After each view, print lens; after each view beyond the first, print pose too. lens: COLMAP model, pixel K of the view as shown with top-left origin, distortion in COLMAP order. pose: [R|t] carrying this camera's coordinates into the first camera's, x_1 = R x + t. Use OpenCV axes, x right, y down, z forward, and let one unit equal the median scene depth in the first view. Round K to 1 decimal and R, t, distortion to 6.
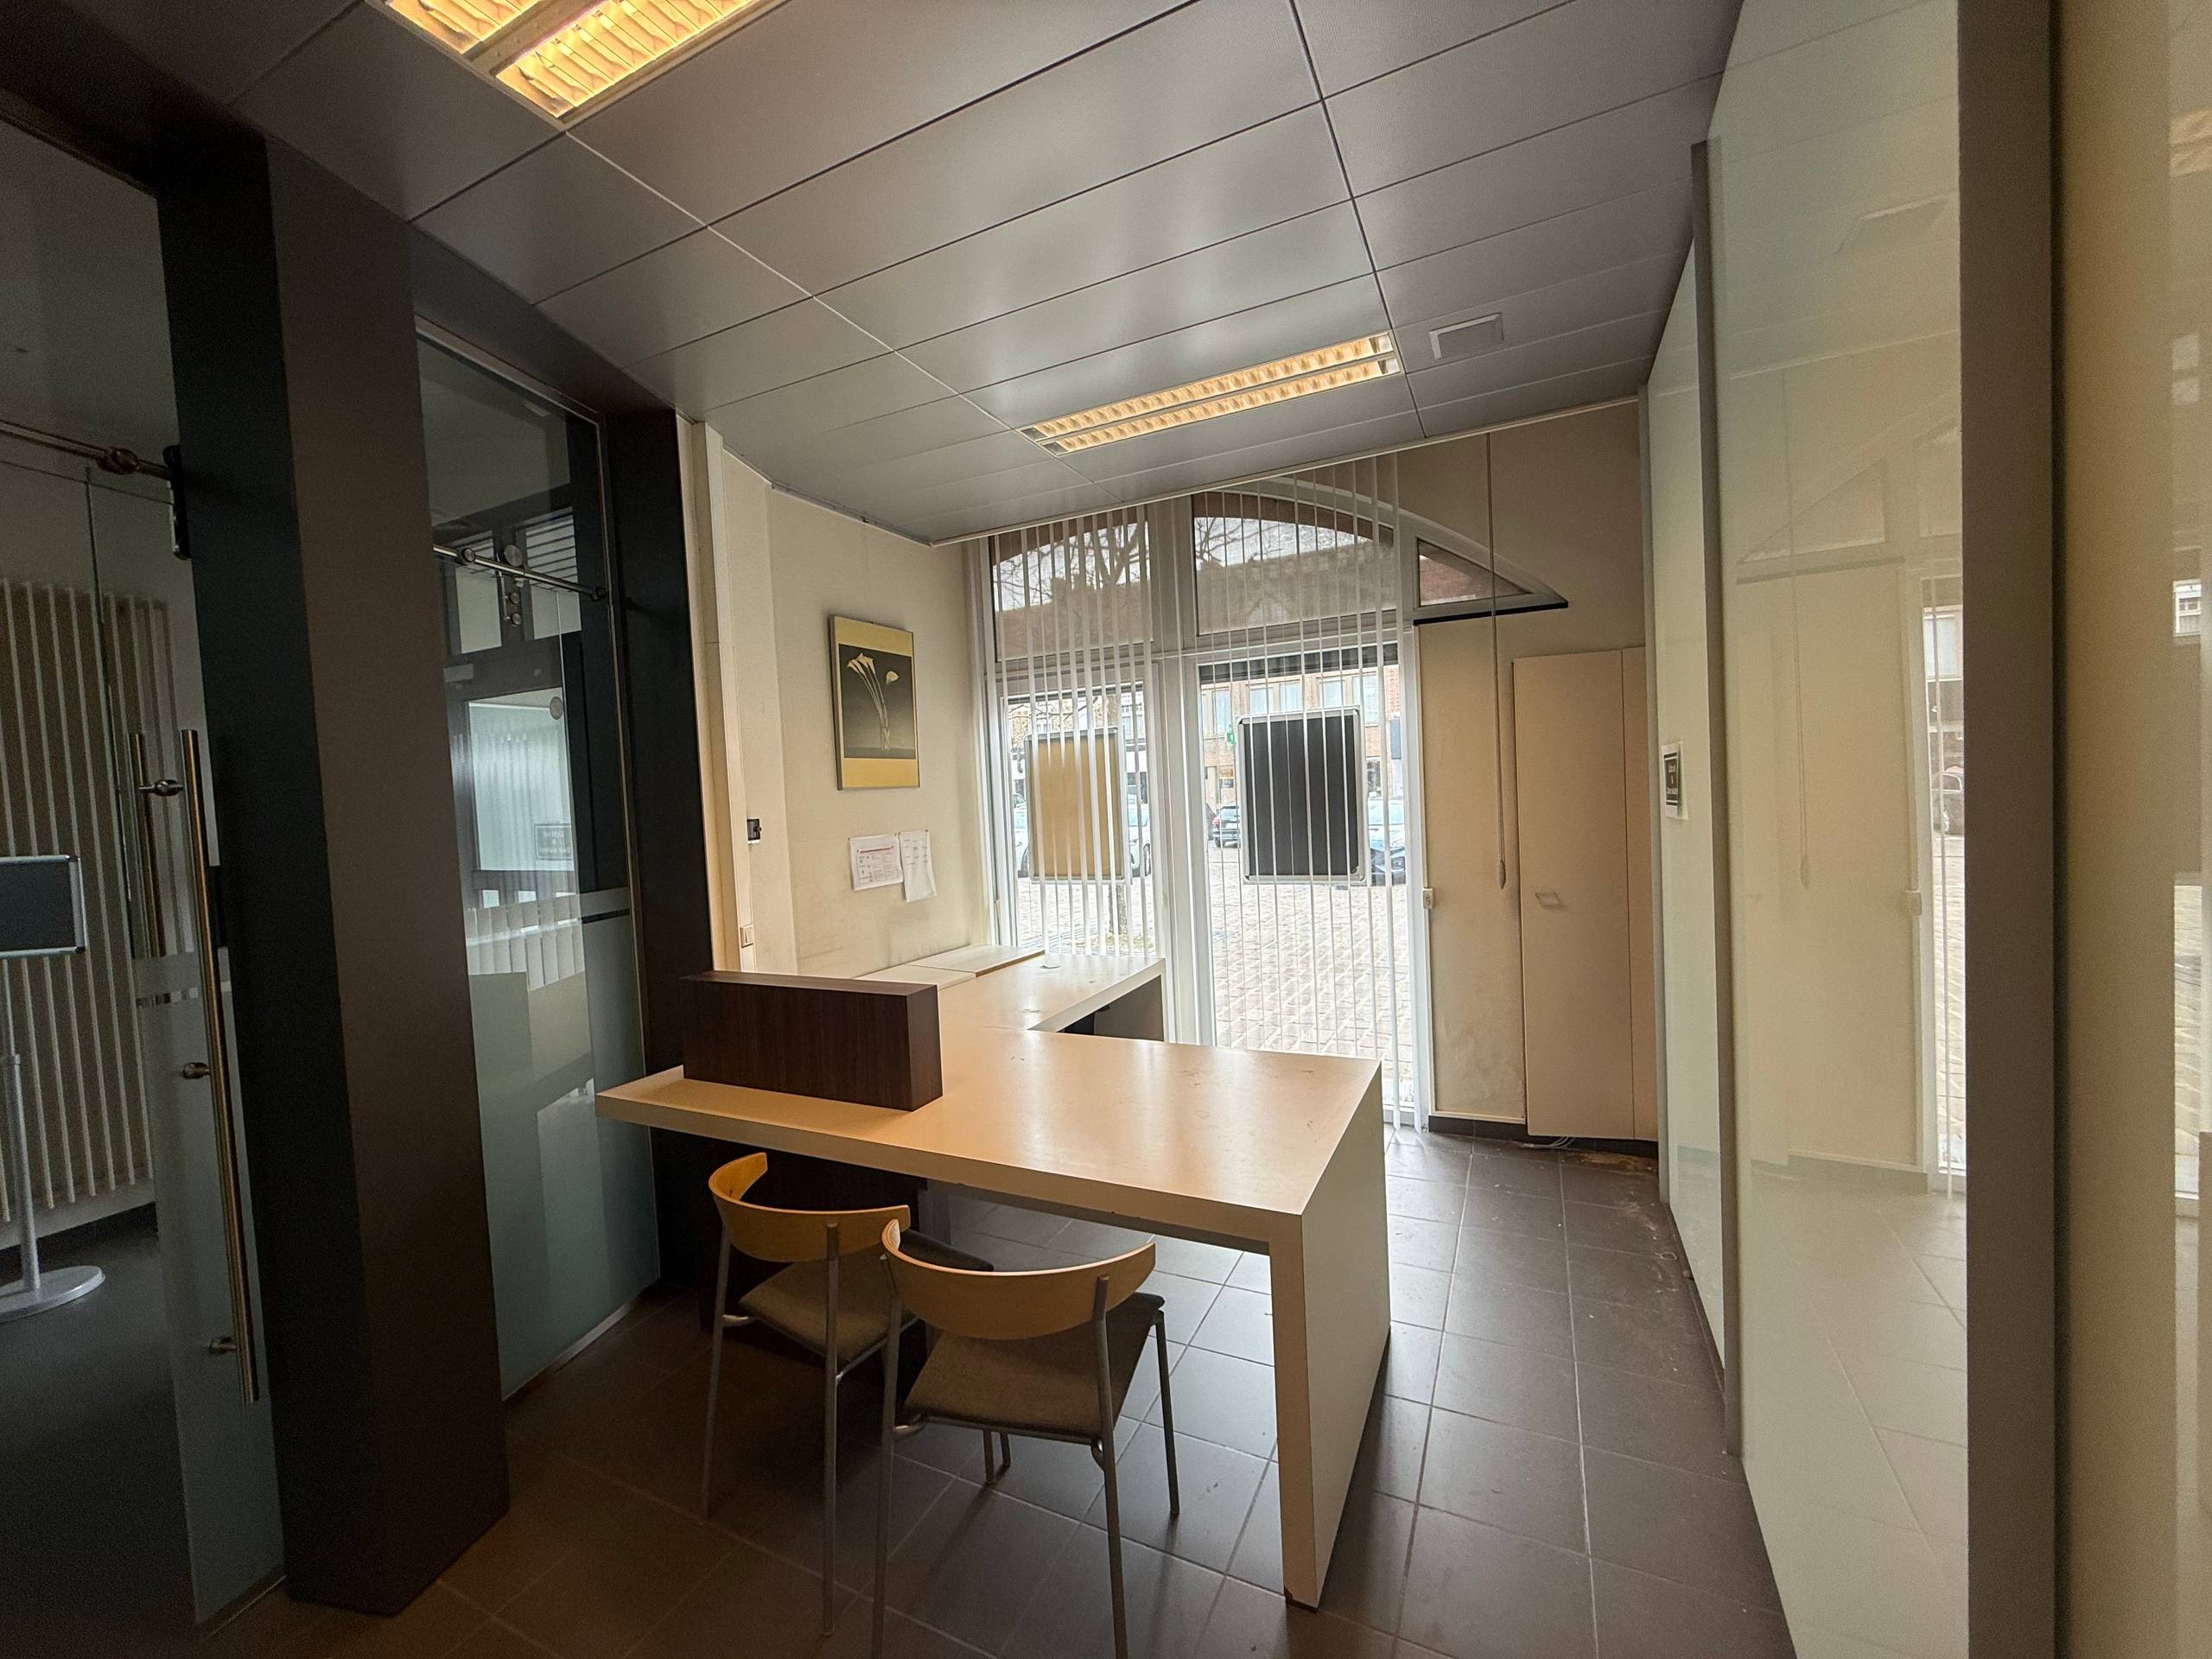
lens RADIAL K [[876.5, 0, 1106.0], [0, 876.5, 829.5], [0, 0, 1]] dist [-0.050018, -0.000163]
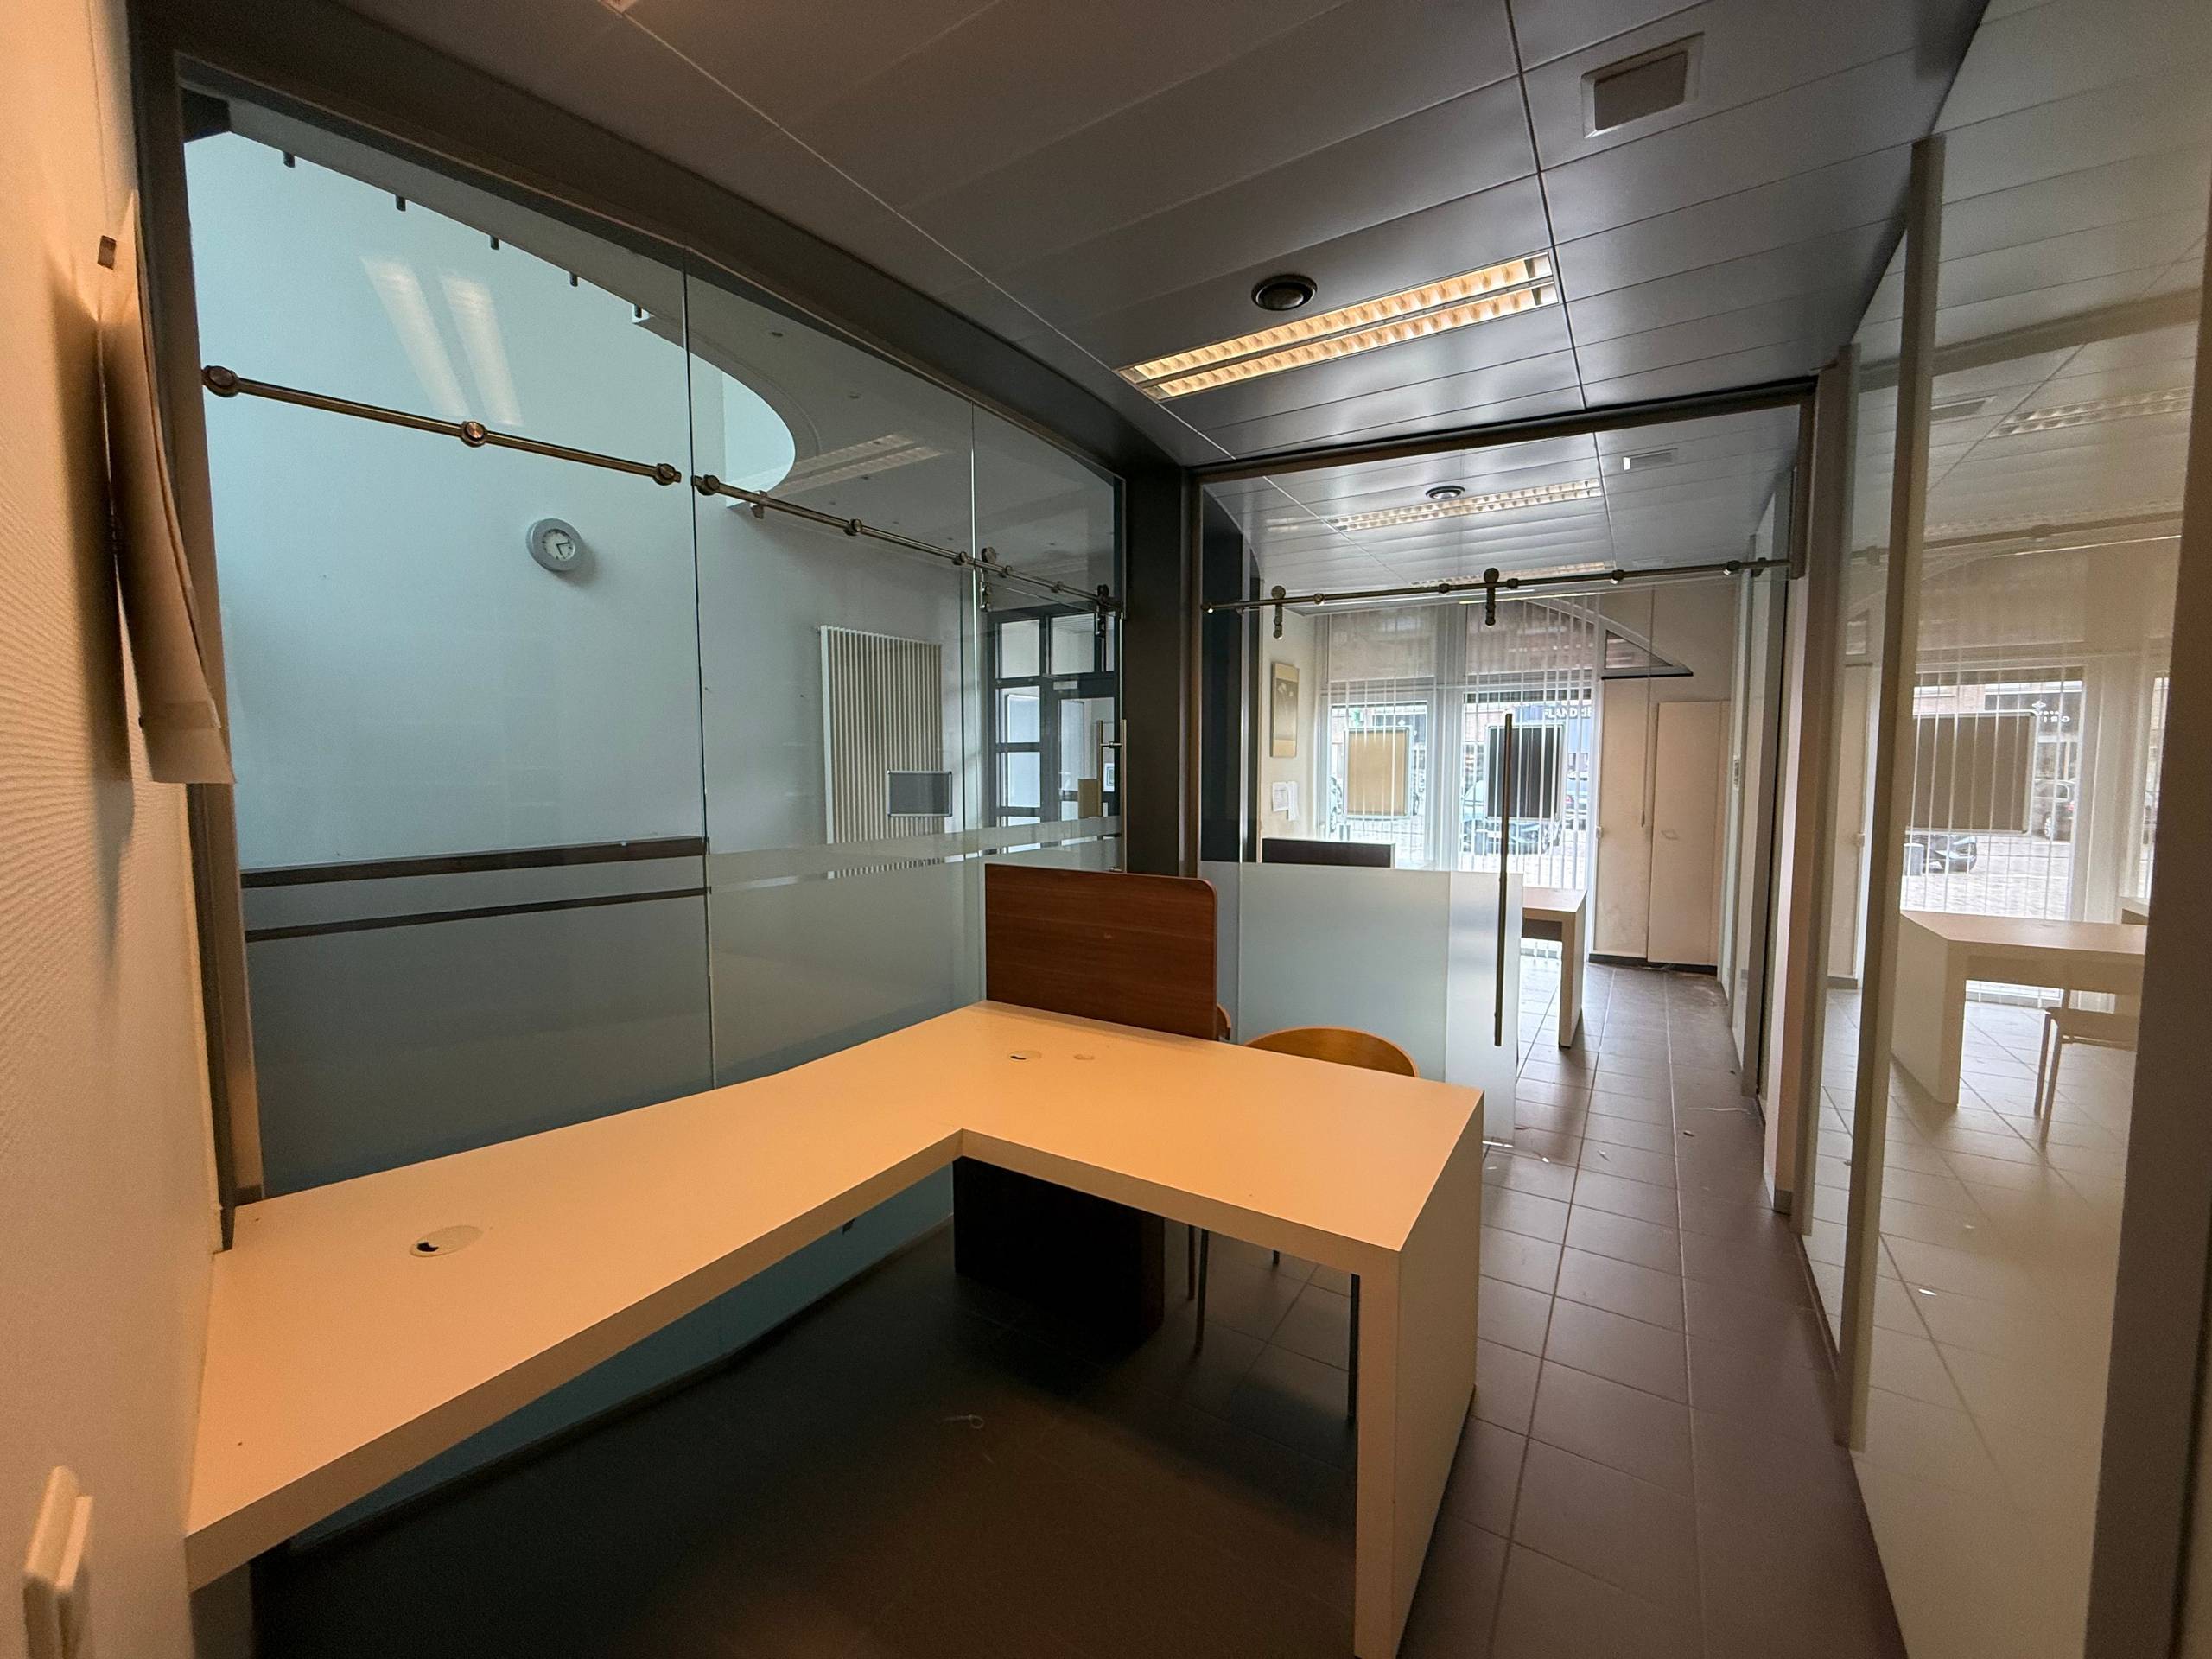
lens RADIAL K [[878.1, 0, 1133.2], [0, 878.1, 845.8], [0, 0, 1]] dist [0.000274, 0.000210]
pose [[0.994378, 0.051843, -0.092325, -0.420208], [-0.047218, 0.997551, 0.051592, 0.062866], [0.094773, -0.046942, 0.994391, -0.908227]]
